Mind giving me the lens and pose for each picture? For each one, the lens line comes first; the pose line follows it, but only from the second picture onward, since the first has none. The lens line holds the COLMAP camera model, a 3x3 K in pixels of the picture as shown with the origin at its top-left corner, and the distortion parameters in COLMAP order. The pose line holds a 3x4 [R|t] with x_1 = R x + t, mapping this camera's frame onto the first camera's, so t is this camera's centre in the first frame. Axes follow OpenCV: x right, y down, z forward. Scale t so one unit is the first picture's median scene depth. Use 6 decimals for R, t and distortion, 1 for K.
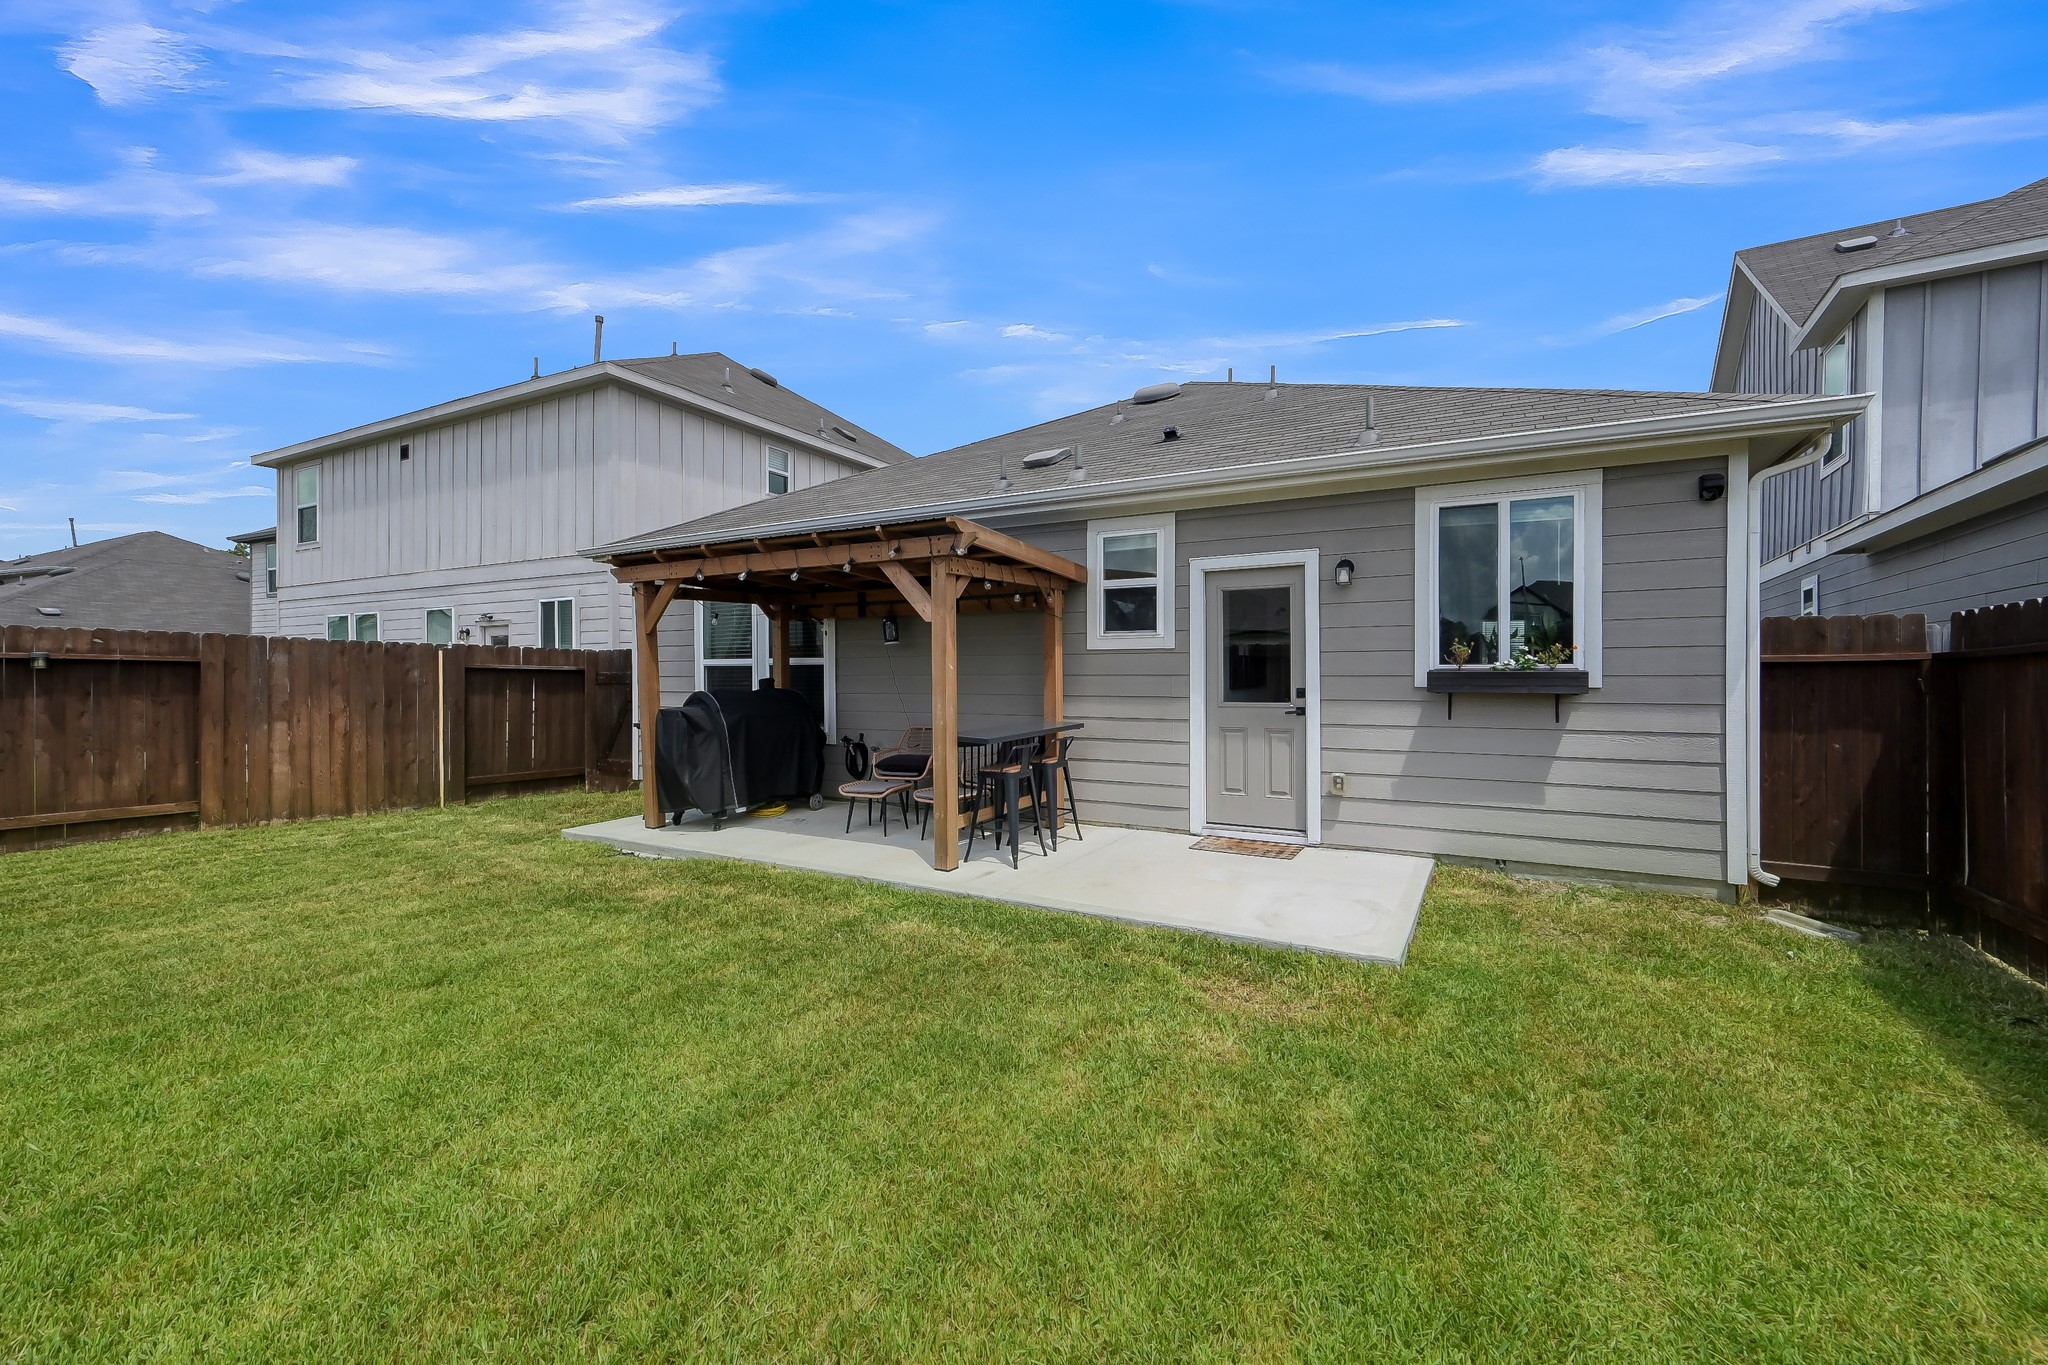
lens RADIAL K [[822.1, 0, 1020.3], [0, 822.1, 681.2], [0, 0, 1]] dist [0.000857, -0.000024]
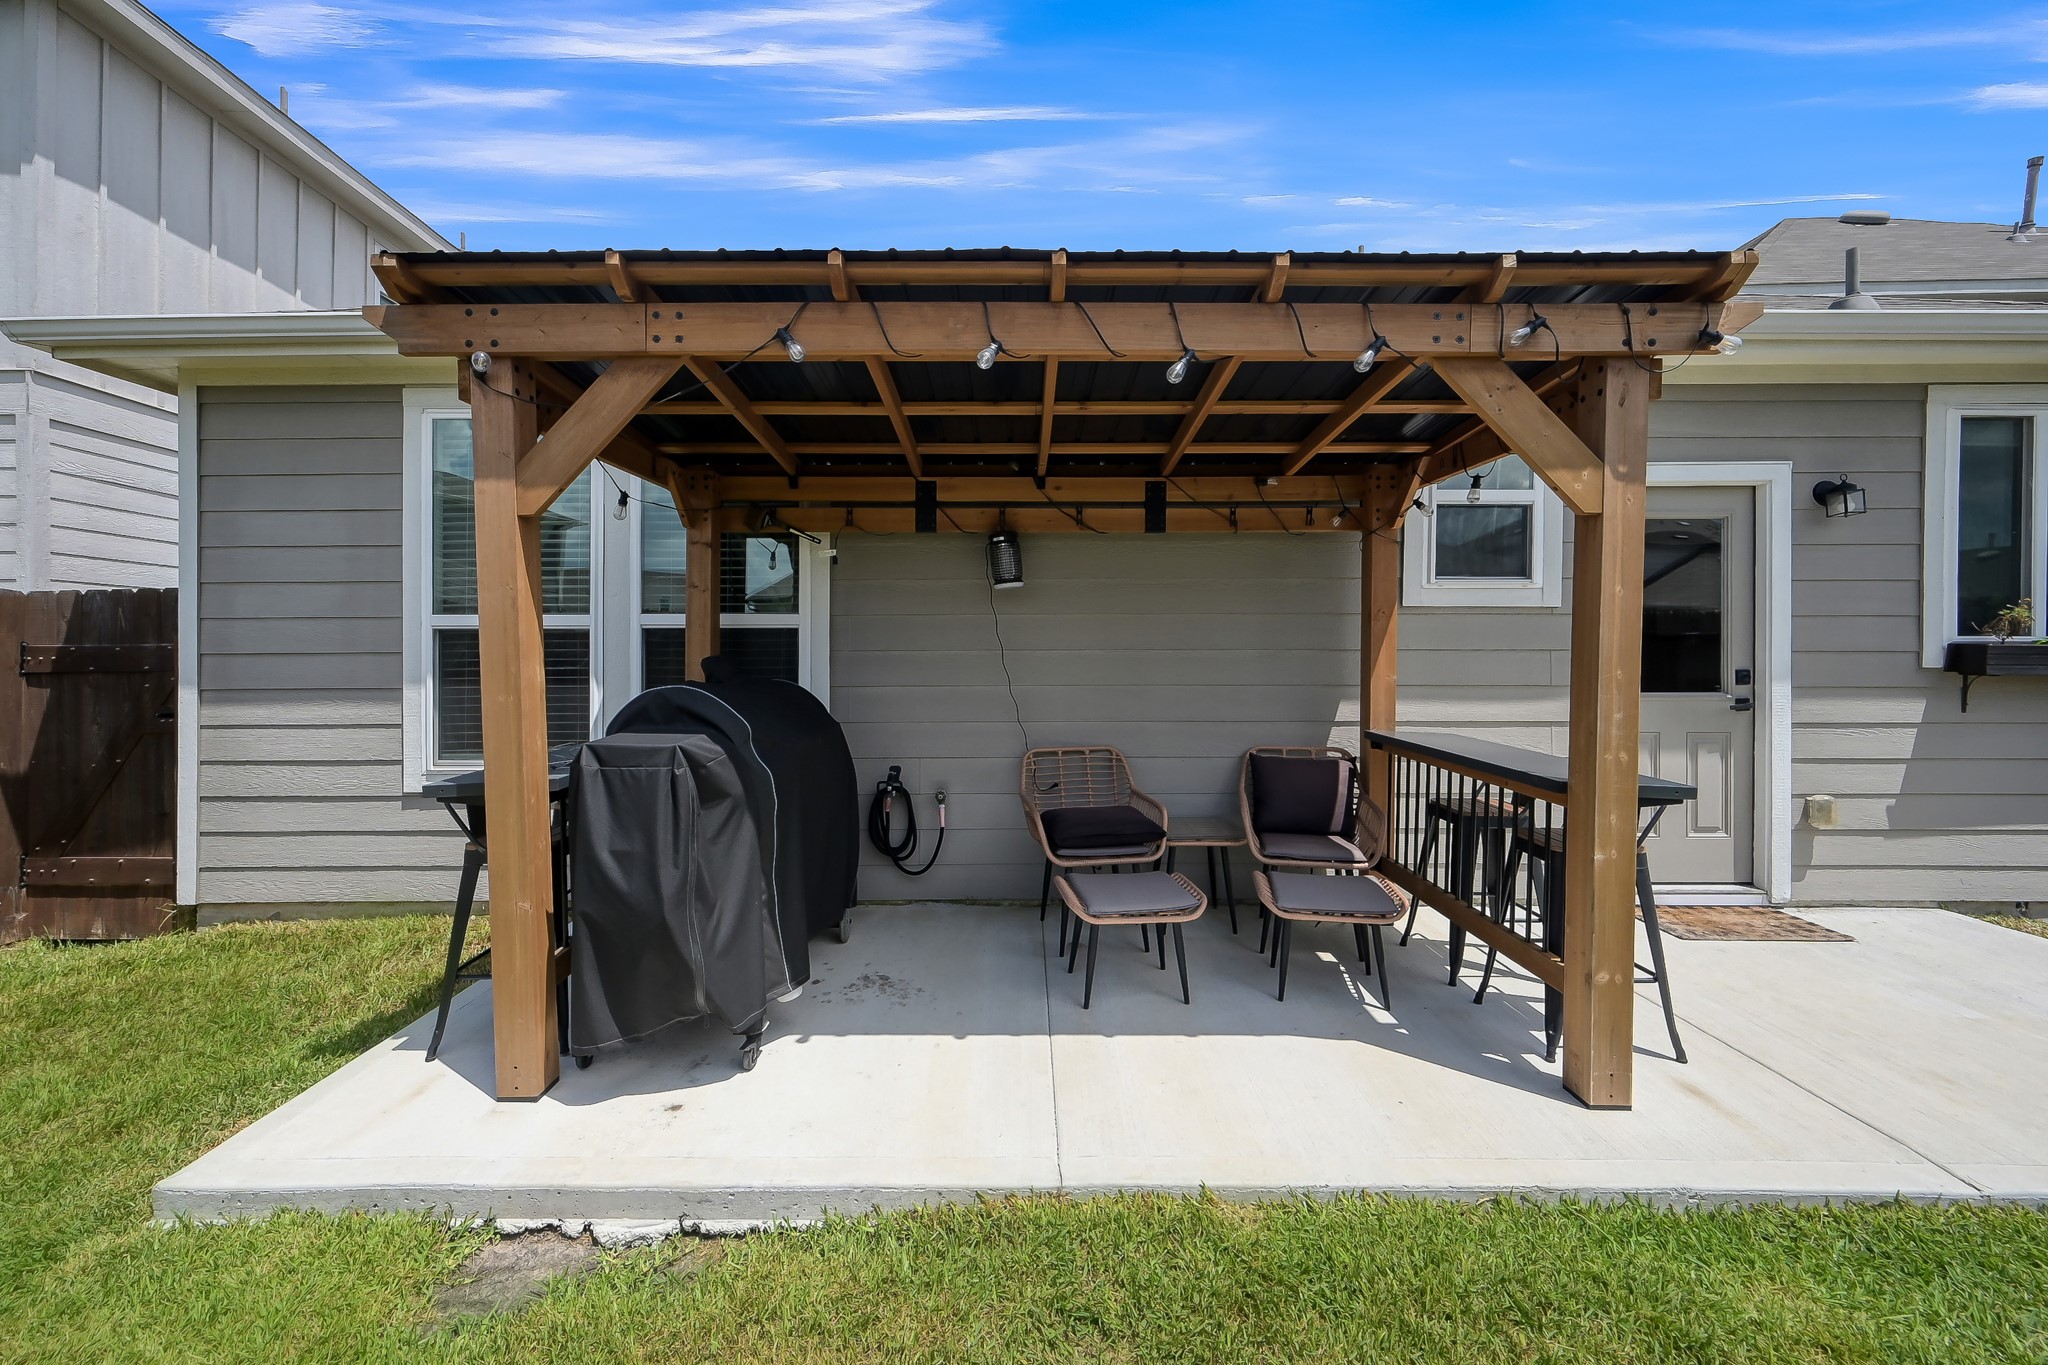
lens RADIAL K [[829.7, 0, 1017.3], [0, 829.7, 648.4], [0, 0, 1]] dist [0.001731, 0.000506]
pose [[0.871963, 0.006832, 0.489524, -0.514766], [0.002651, 0.999822, -0.018676, 0.001645], [-0.489564, 0.017582, 0.871790, 0.712206]]
